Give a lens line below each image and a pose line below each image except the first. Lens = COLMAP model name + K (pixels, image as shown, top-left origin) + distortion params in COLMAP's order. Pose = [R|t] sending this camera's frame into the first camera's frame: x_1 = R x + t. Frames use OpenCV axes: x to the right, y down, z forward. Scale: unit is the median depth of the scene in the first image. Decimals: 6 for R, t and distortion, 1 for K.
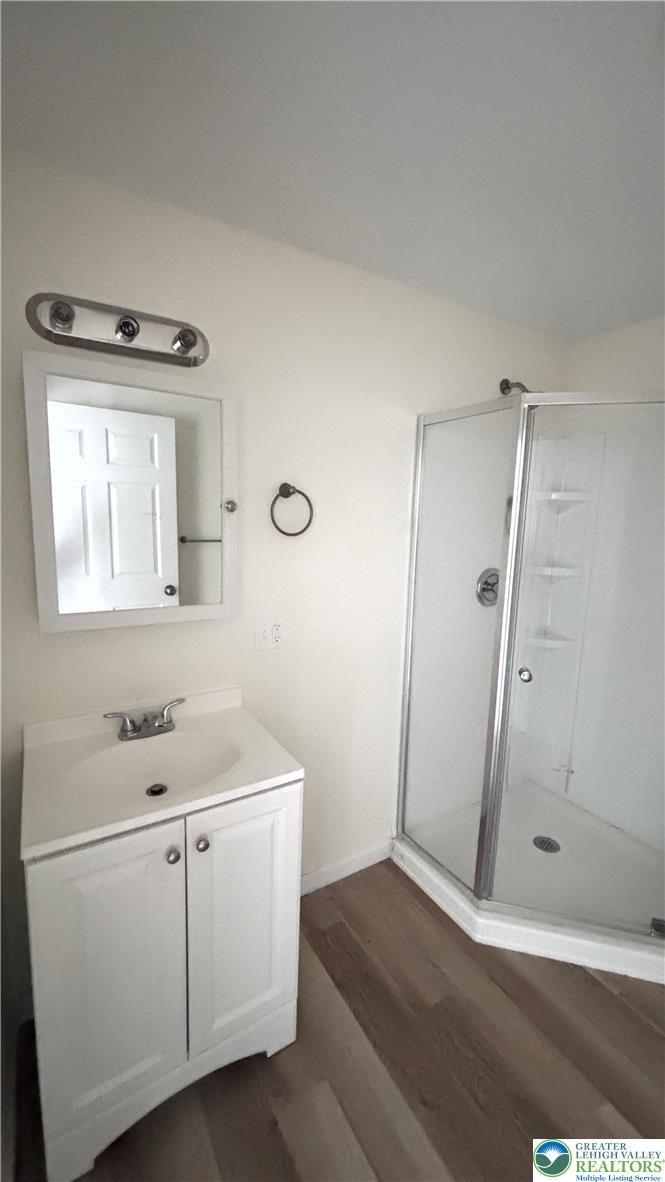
lens RADIAL K [[475.8, 0, 335.5], [0, 475.8, 588.7], [0, 0, 1]] dist [0.002847, 0.000110]
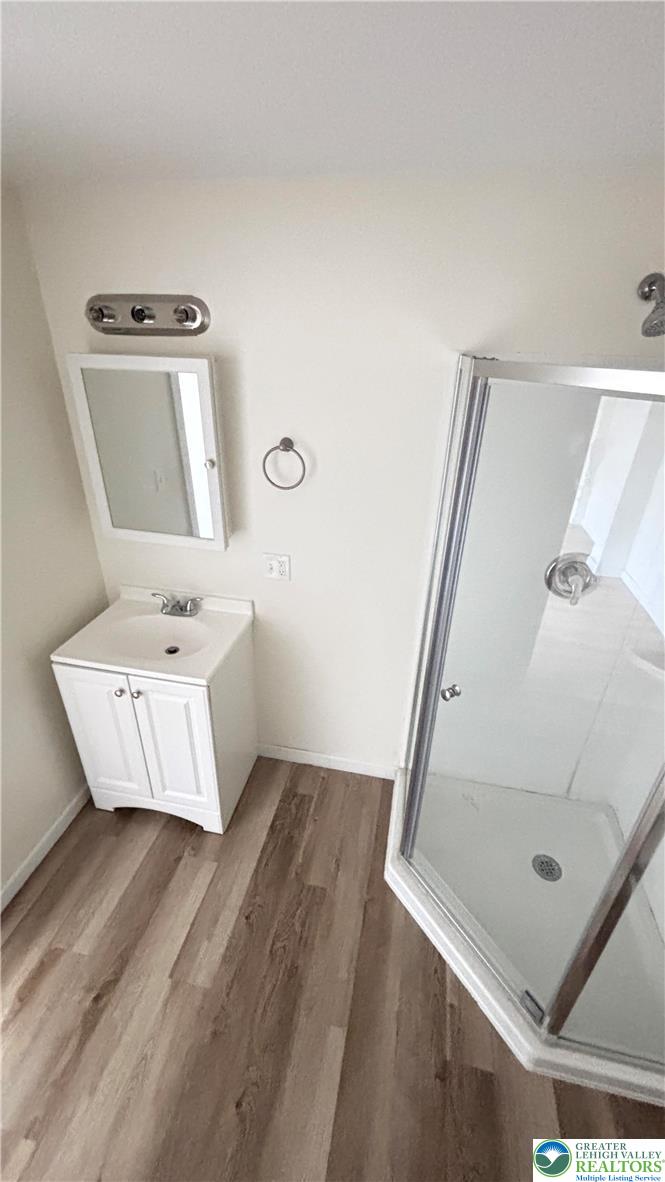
lens RADIAL K [[475.8, 0, 335.5], [0, 475.8, 588.7], [0, 0, 1]] dist [0.002847, 0.000110]
pose [[0.728880, 0.301802, -0.614532, 0.744481], [-0.111669, 0.937983, 0.328204, -0.269442], [0.675473, -0.170597, 0.717379, 0.252546]]
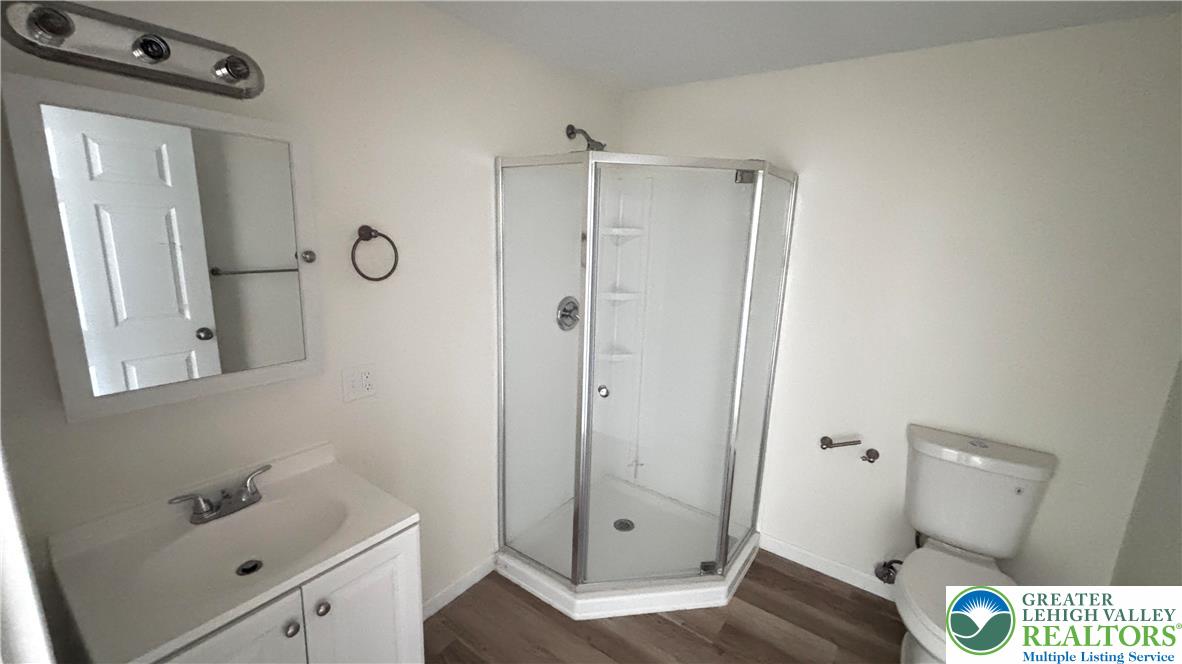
lens RADIAL K [[476.0, 0, 592.6], [0, 476.0, 327.2], [0, 0, 1]] dist [-0.002955, 0.000040]
pose [[0.924272, -0.074182, 0.374456, -0.055870], [0.052841, 0.996356, 0.066957, -0.057886], [-0.378059, -0.042100, 0.924824, -0.072595]]
